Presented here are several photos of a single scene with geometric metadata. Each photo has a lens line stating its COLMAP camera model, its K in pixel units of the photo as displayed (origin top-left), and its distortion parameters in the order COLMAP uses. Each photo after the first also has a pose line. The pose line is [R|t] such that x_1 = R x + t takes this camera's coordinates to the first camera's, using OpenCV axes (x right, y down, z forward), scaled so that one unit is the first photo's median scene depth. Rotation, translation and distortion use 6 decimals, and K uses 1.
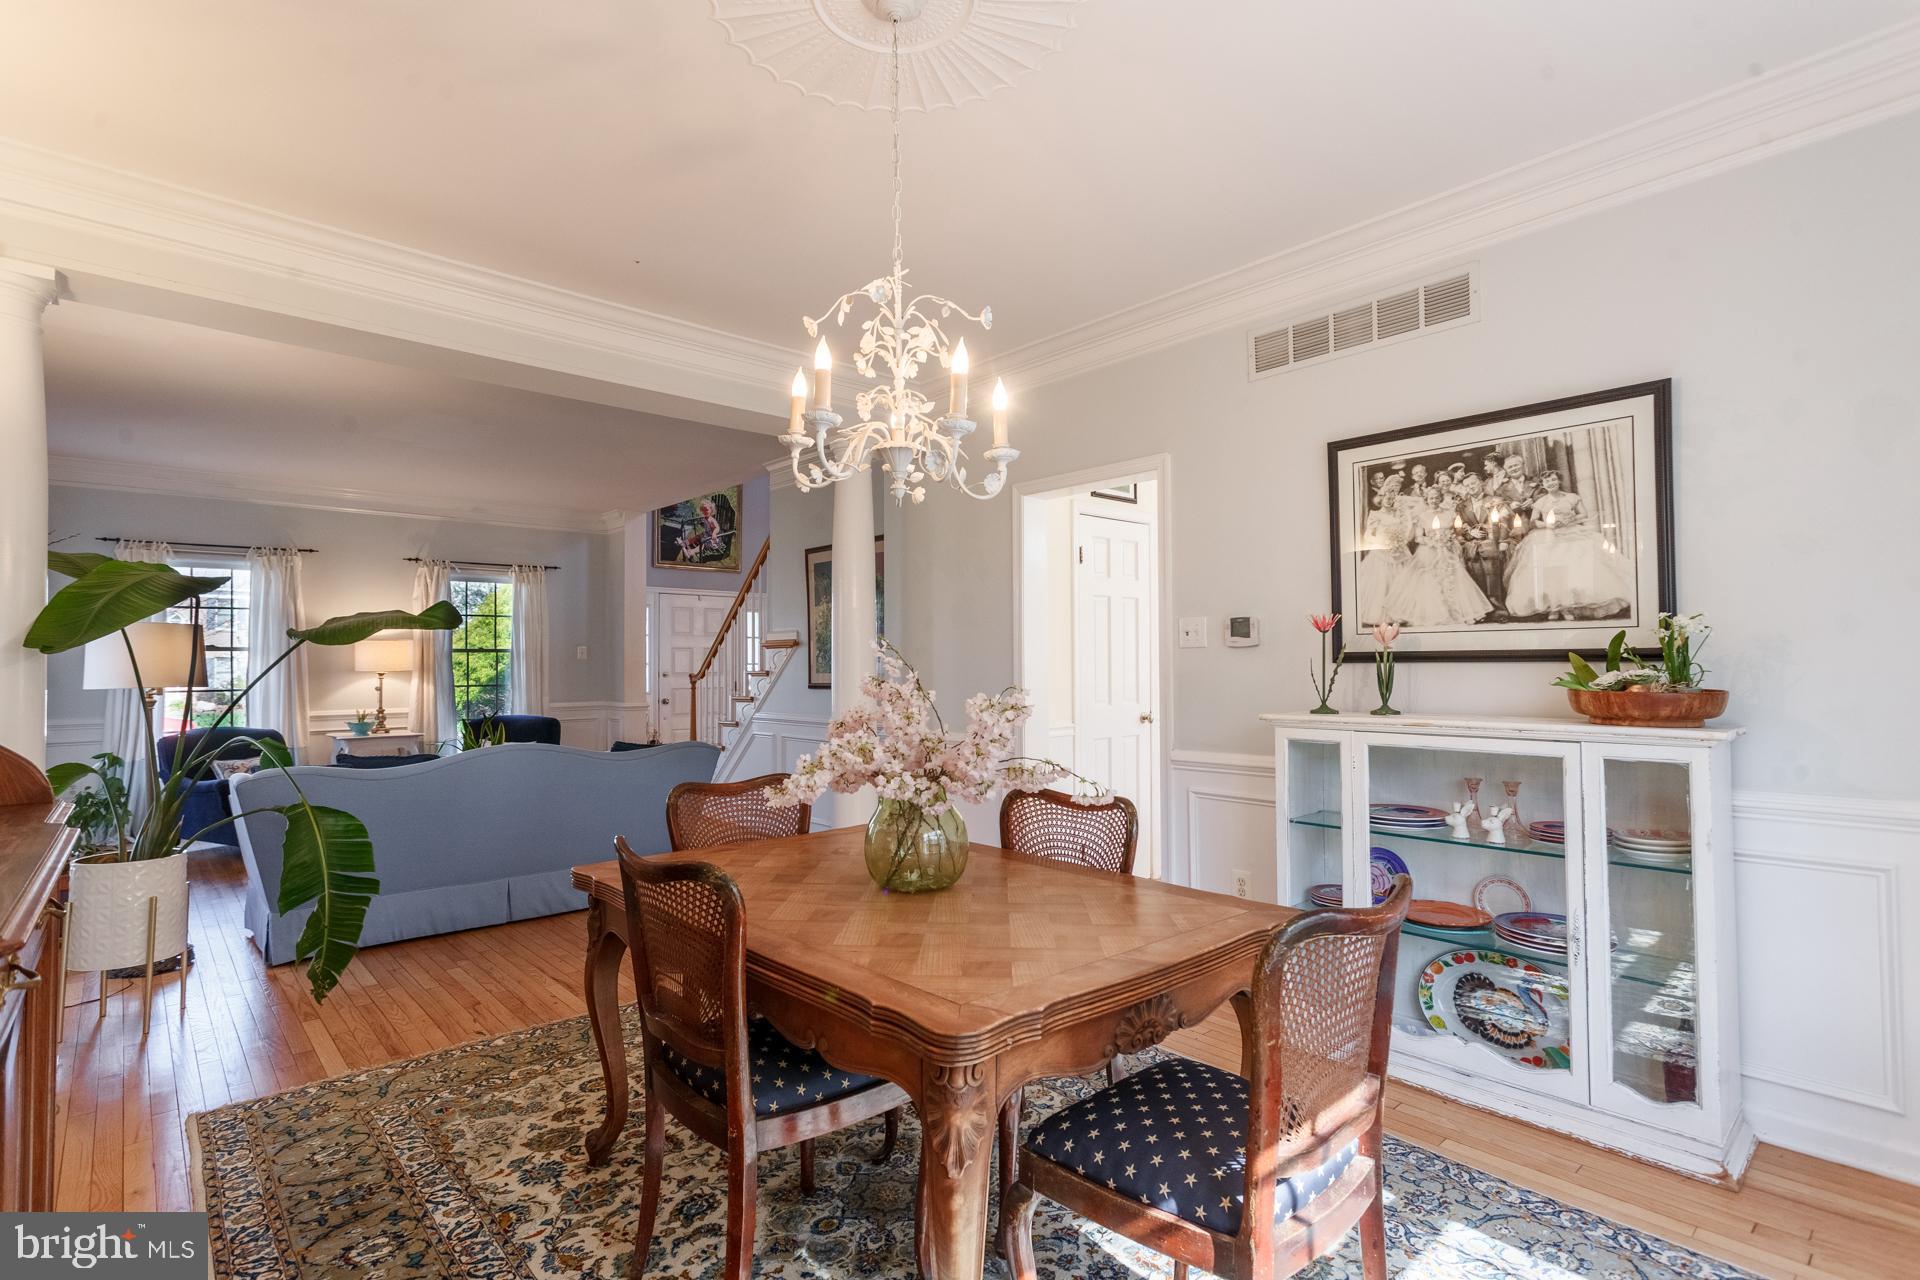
lens RADIAL K [[920.6, 0, 954.6], [0, 920.6, 641.8], [0, 0, 1]] dist [-0.001257, 0.005496]
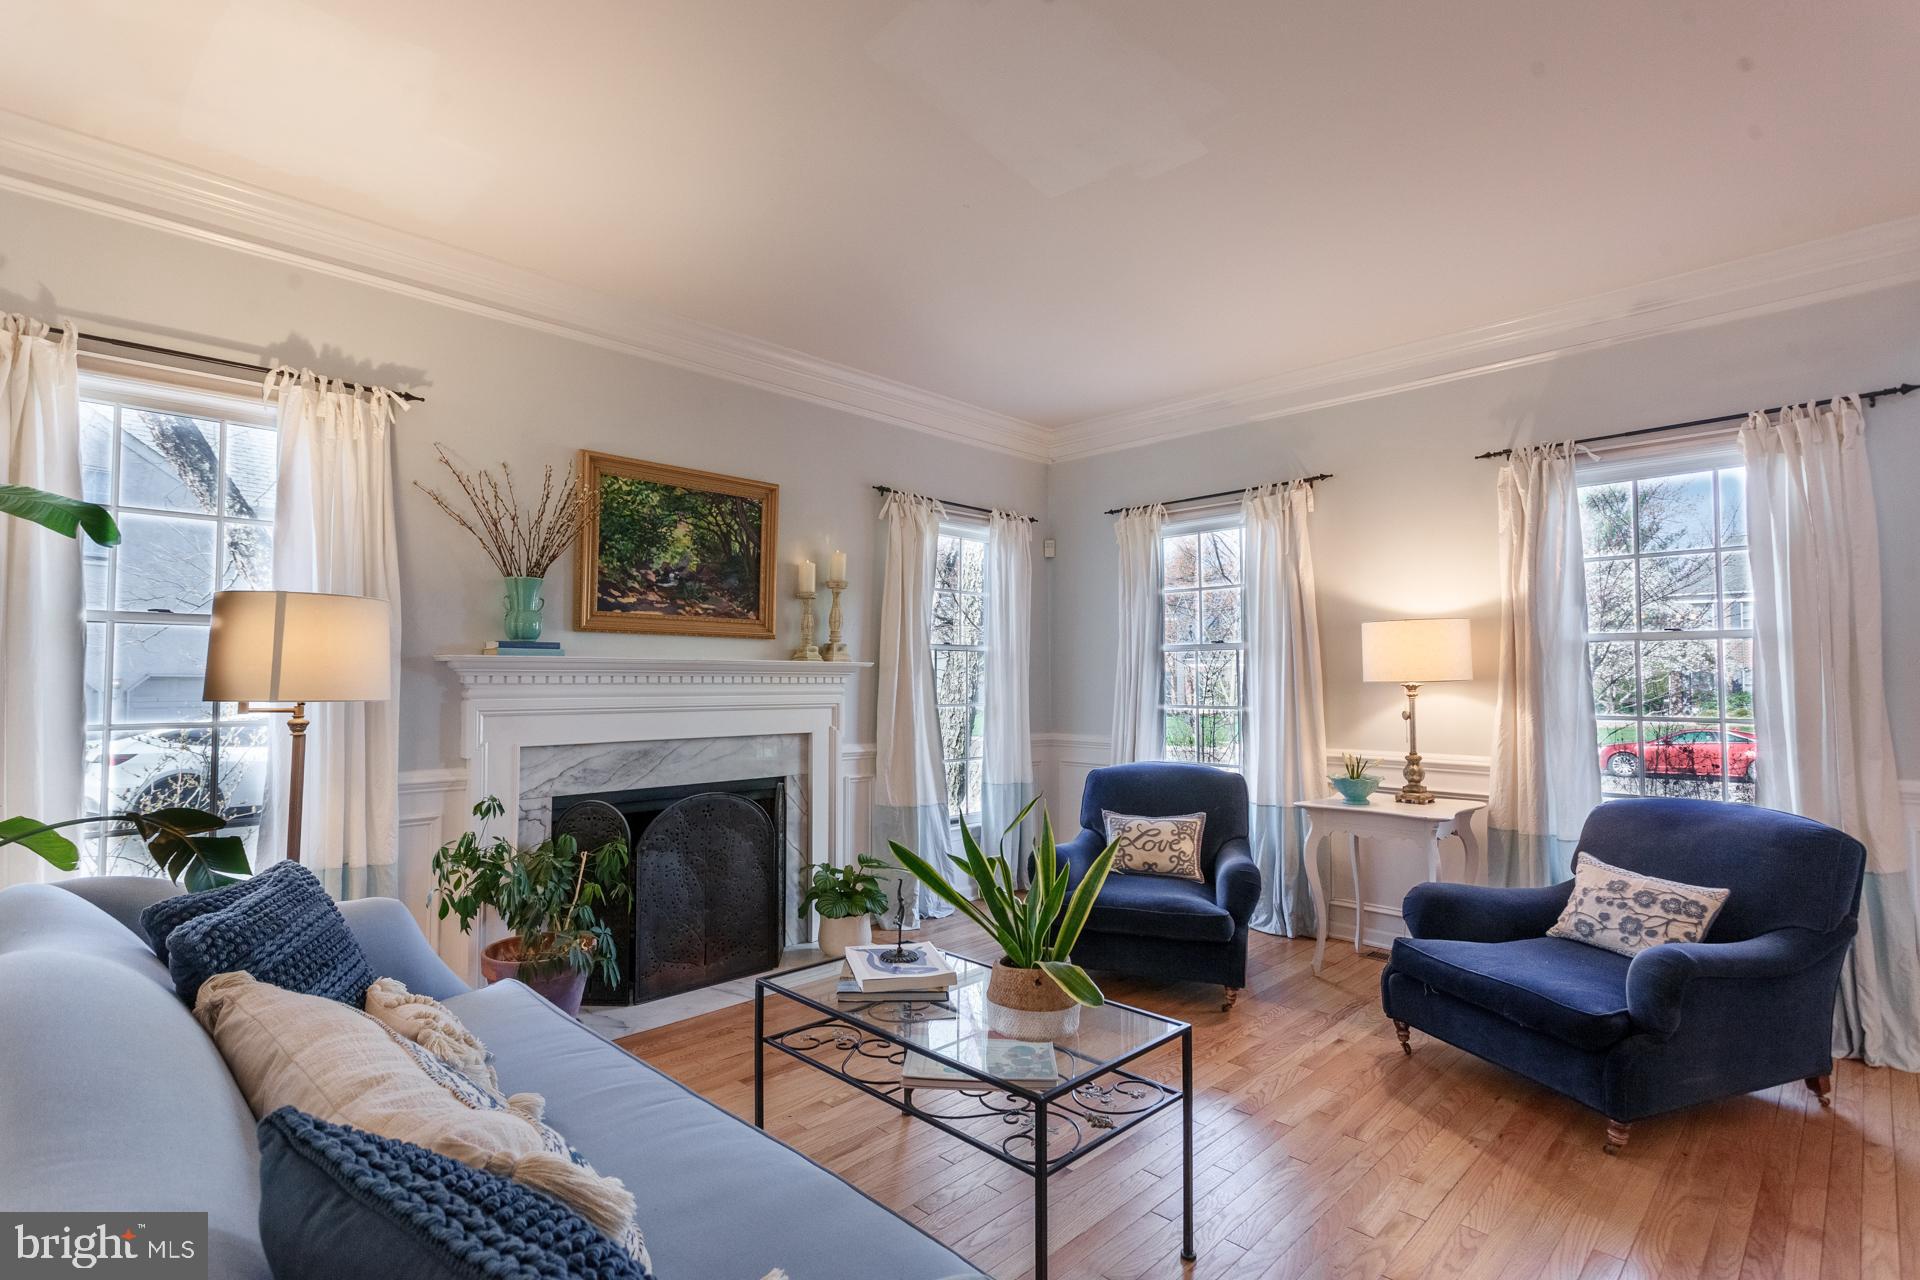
lens RADIAL K [[917.2, 0, 953.2], [0, 917.2, 644.8], [0, 0, 1]] dist [0.003761, 0.001397]
pose [[0.048839, -0.024189, -0.998514, -0.091355], [0.027726, 0.999354, -0.022853, 0.012142], [0.998422, -0.026568, 0.049478, 0.542621]]
